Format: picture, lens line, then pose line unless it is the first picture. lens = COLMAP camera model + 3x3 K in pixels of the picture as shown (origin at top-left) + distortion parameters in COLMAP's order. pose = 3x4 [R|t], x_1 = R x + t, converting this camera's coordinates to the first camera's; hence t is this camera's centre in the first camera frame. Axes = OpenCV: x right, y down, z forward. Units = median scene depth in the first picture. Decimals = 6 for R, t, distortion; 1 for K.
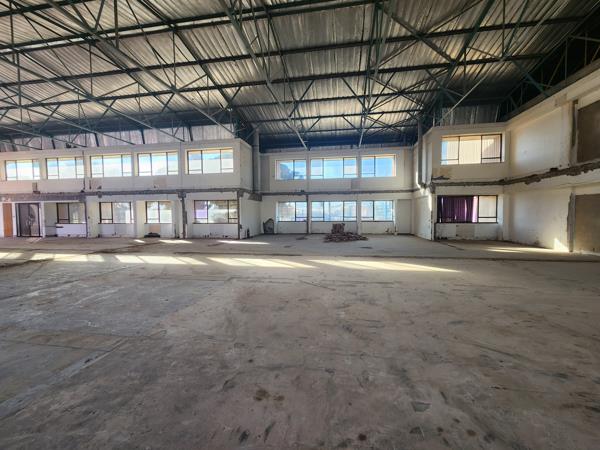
lens RADIAL K [[244.0, 0, 298.8], [0, 244.0, 223.1], [0, 0, 1]] dist [-0.002006, -0.000407]
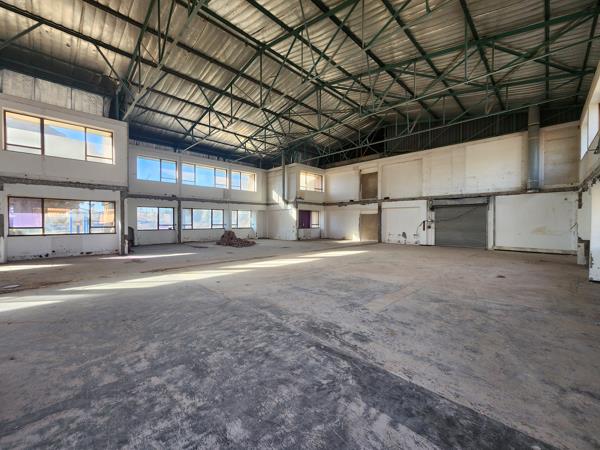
lens RADIAL K [[250.3, 0, 305.9], [0, 250.3, 224.3], [0, 0, 1]] dist [0.003987, 0.001273]
pose [[0.565965, -0.000630, 0.824429, -0.525111], [0.024695, 0.999564, -0.016190, -0.000581], [-0.824059, 0.029522, 0.565734, 0.088142]]
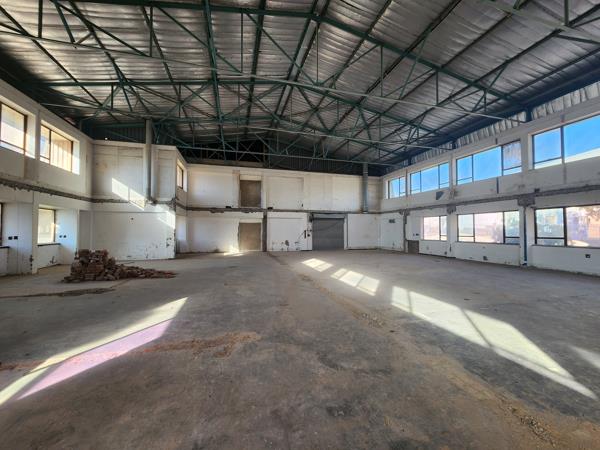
lens RADIAL K [[244.0, 0, 301.2], [0, 244.0, 223.9], [0, 0, 1]] dist [-0.002006, -0.000407]
pose [[-0.441282, 0.033689, 0.896736, -0.469532], [0.036057, 0.999154, -0.019793, -0.025941], [-0.896644, 0.023599, -0.442123, 0.788522]]
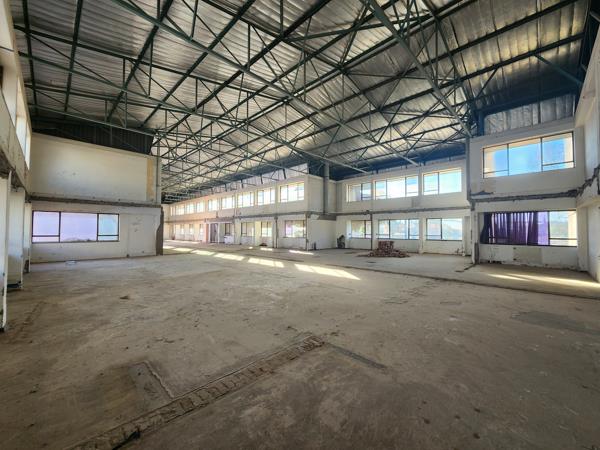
lens RADIAL K [[244.0, 0, 305.1], [0, 244.0, 219.6], [0, 0, 1]] dist [-0.002006, -0.000407]
pose [[0.820152, -0.015859, -0.571926, 0.462699], [-0.031398, 0.996862, -0.072666, -0.002597], [0.571284, 0.077555, 0.817080, -0.072989]]
